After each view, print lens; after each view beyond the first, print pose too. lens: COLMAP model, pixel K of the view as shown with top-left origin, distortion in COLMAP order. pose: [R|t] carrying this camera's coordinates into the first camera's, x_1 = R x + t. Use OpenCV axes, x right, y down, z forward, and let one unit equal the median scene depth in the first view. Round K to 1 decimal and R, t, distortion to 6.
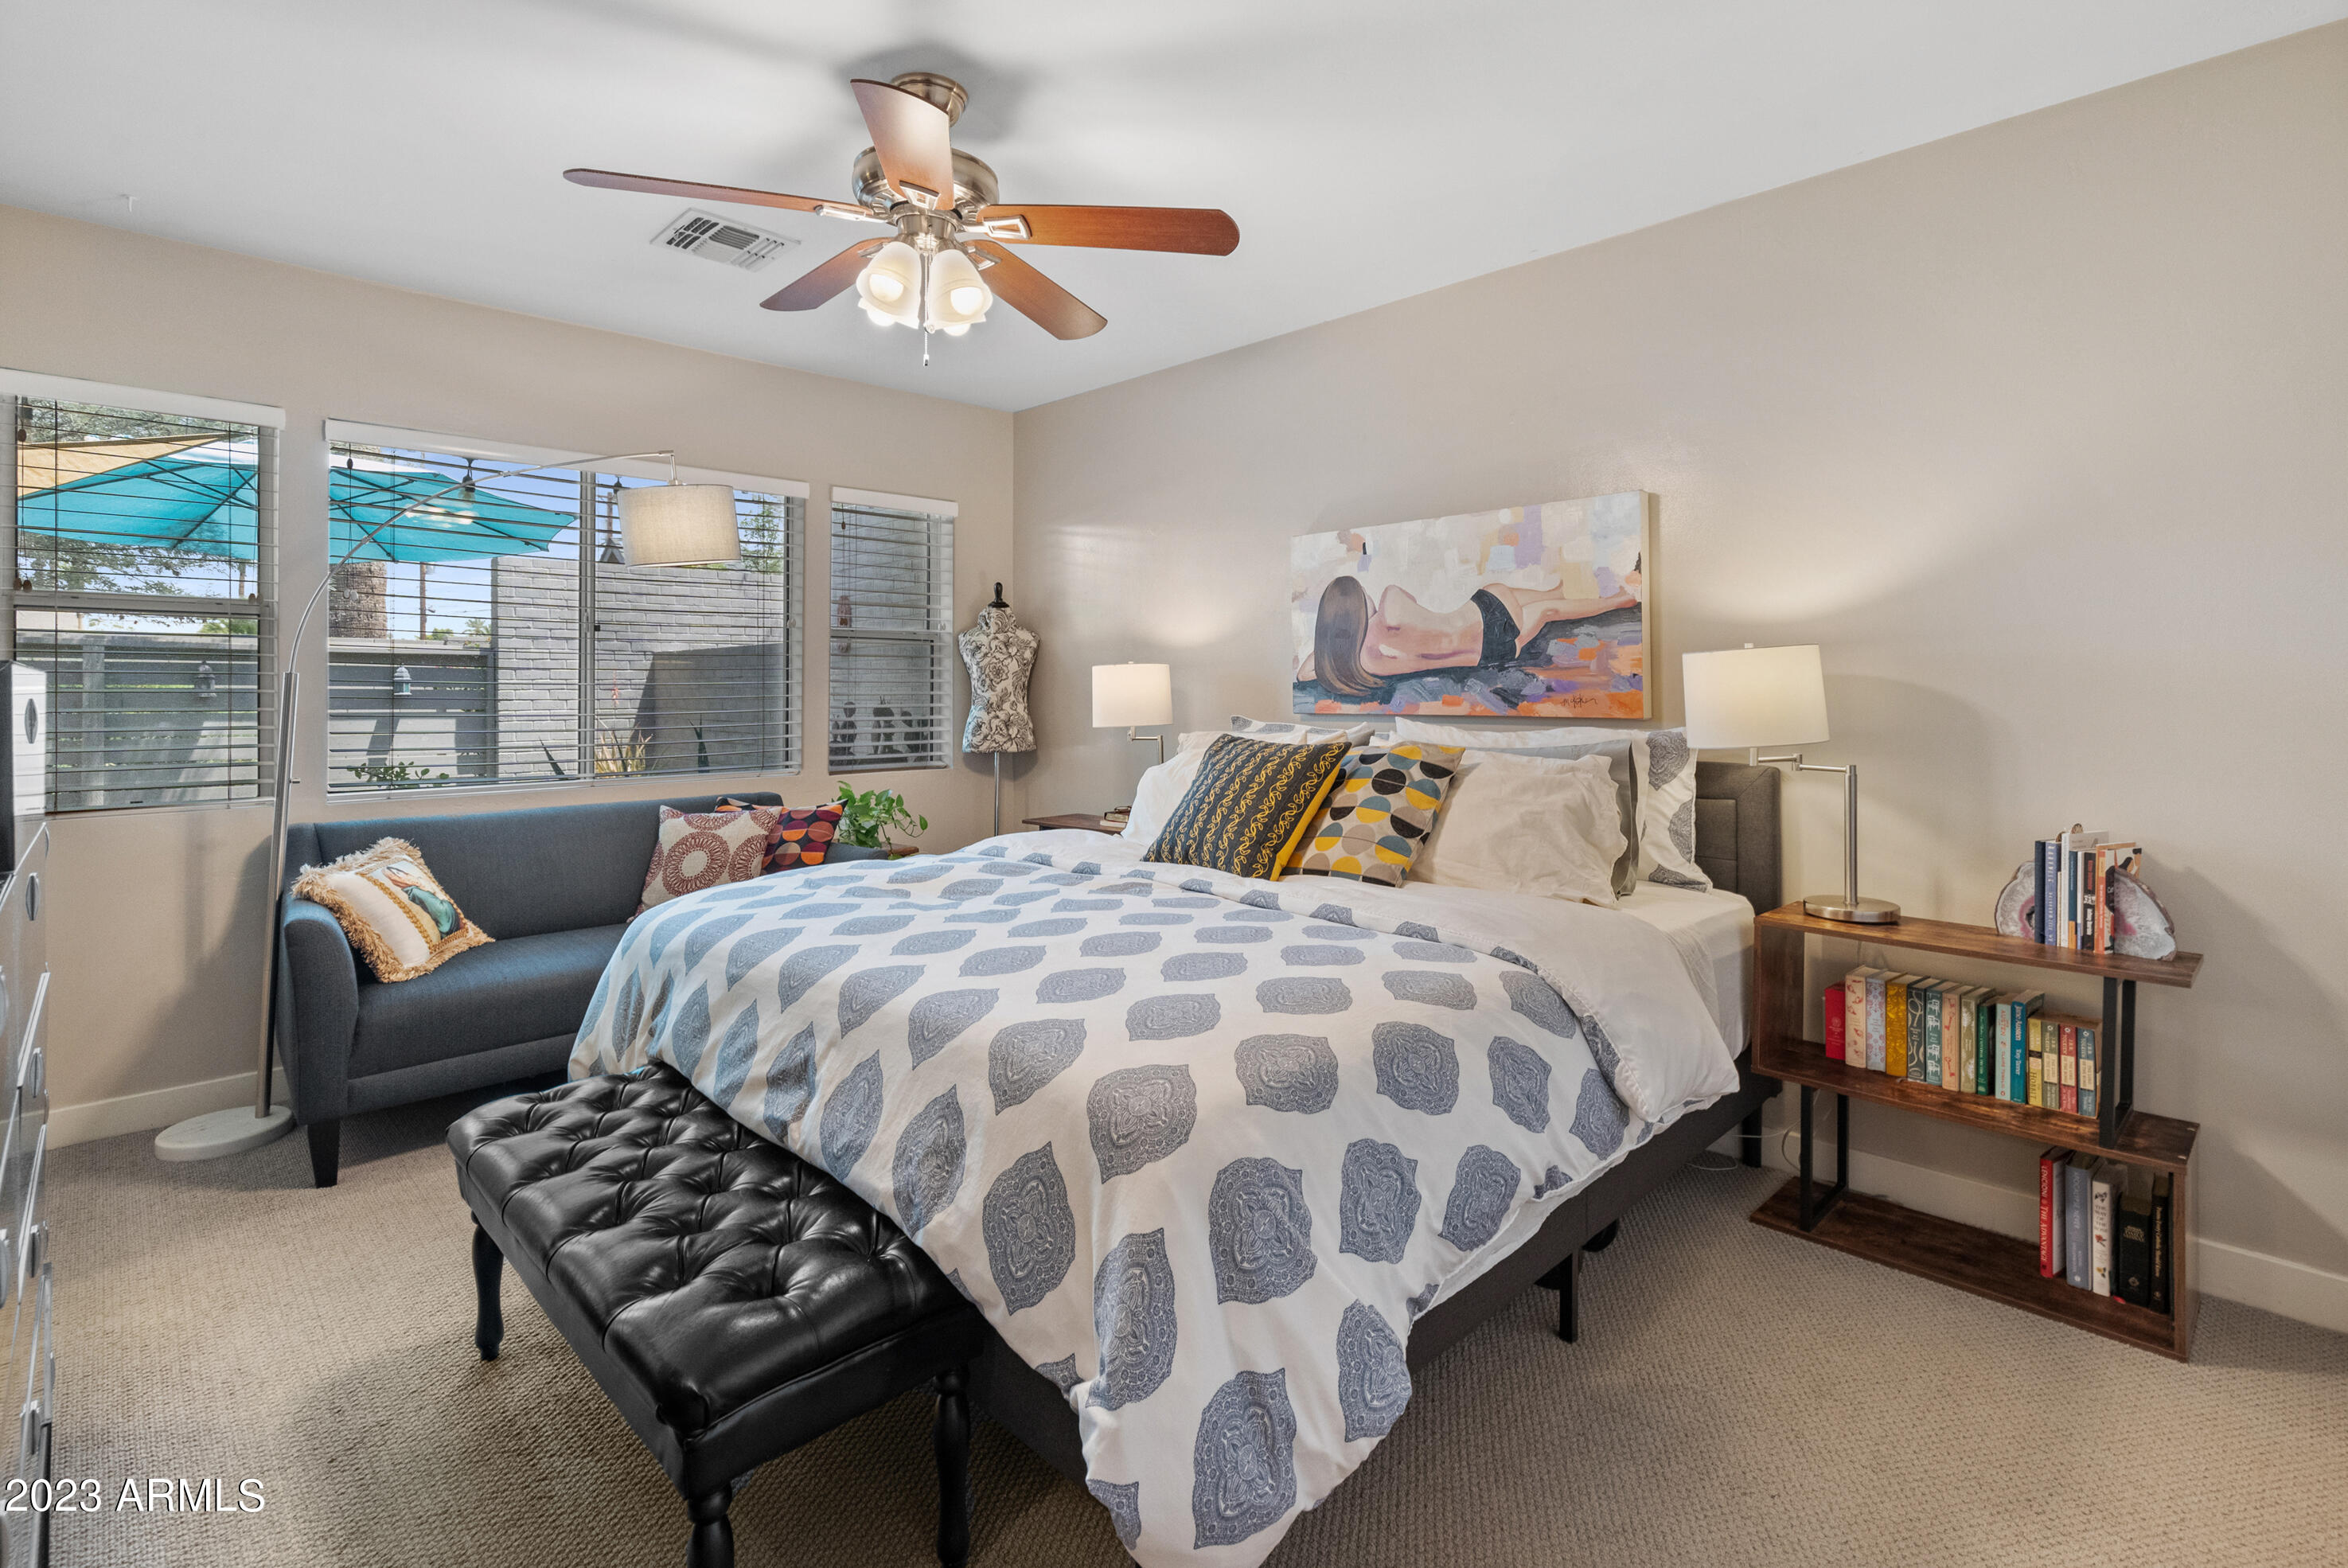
lens RADIAL K [[1095.3, 0, 1175.4], [0, 1095.3, 697.5], [0, 0, 1]] dist [0.003880, 0.000612]
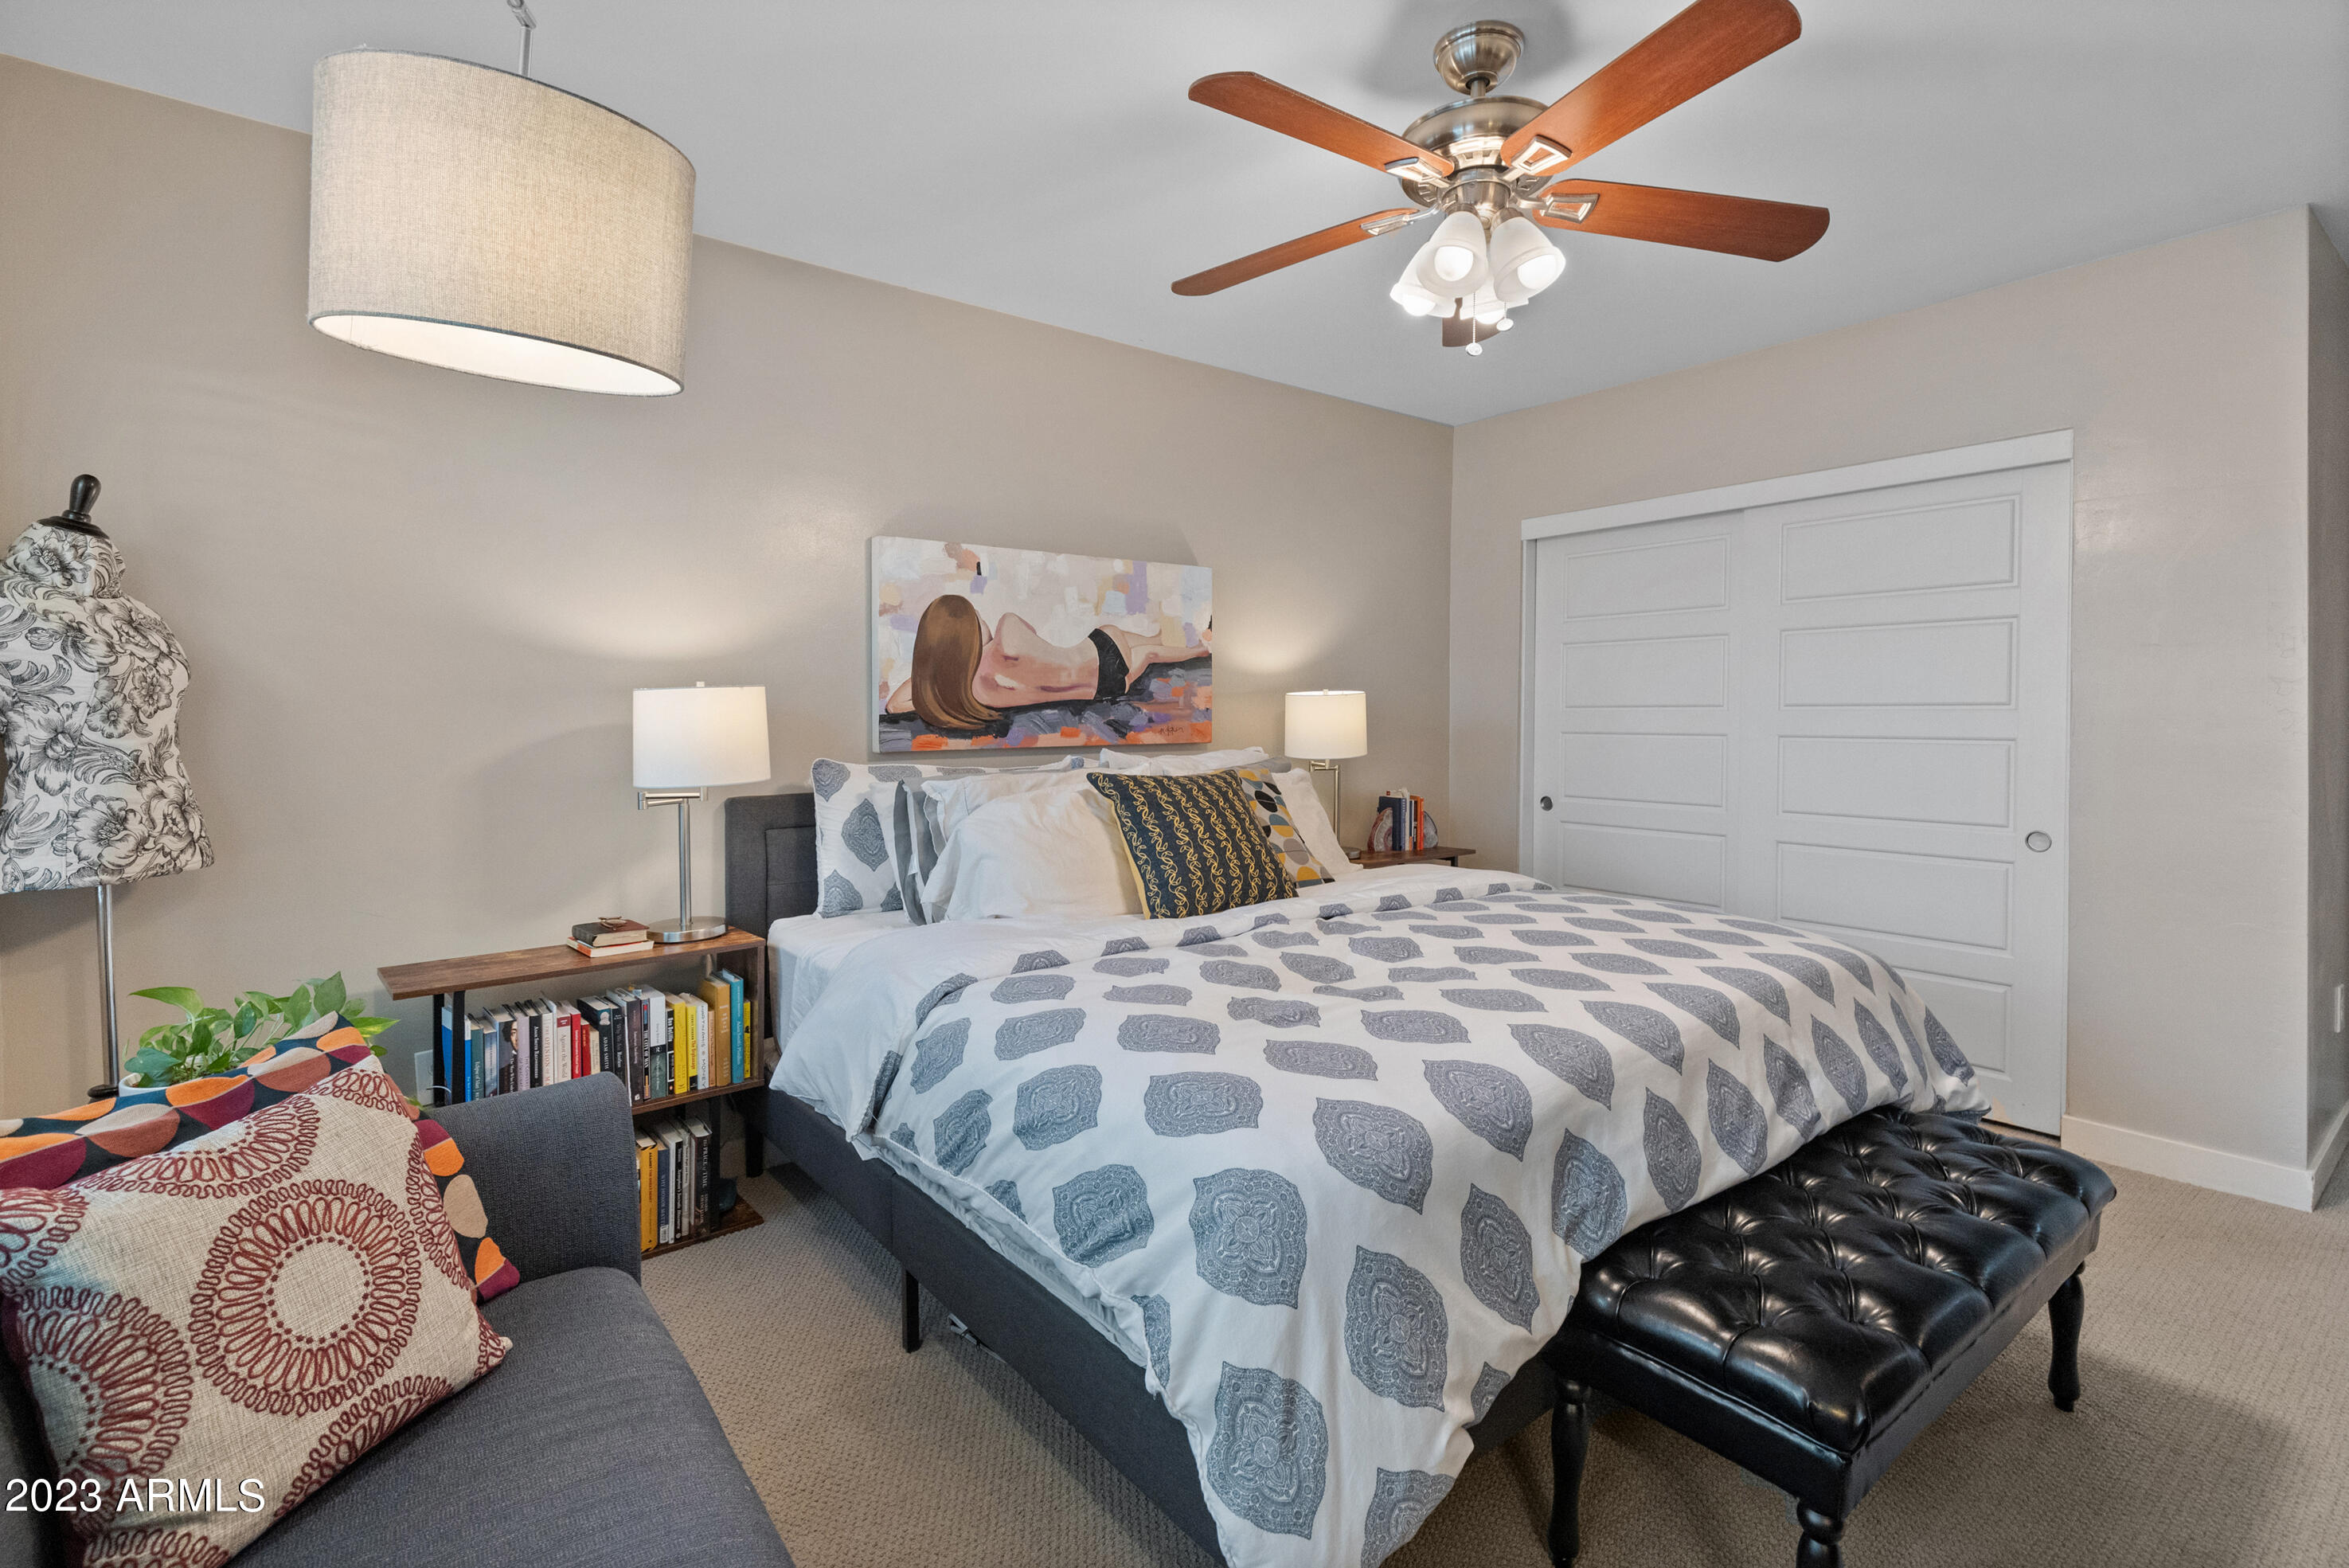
lens RADIAL K [[1099.3, 0, 1206.5], [0, 1099.3, 726.6], [0, 0, 1]] dist [0.000003, -0.000448]
pose [[0.094755, -0.004240, 0.995492, -0.769617], [0.019121, 0.999814, 0.002439, -0.002670], [-0.995317, 0.018804, 0.094819, 0.771142]]
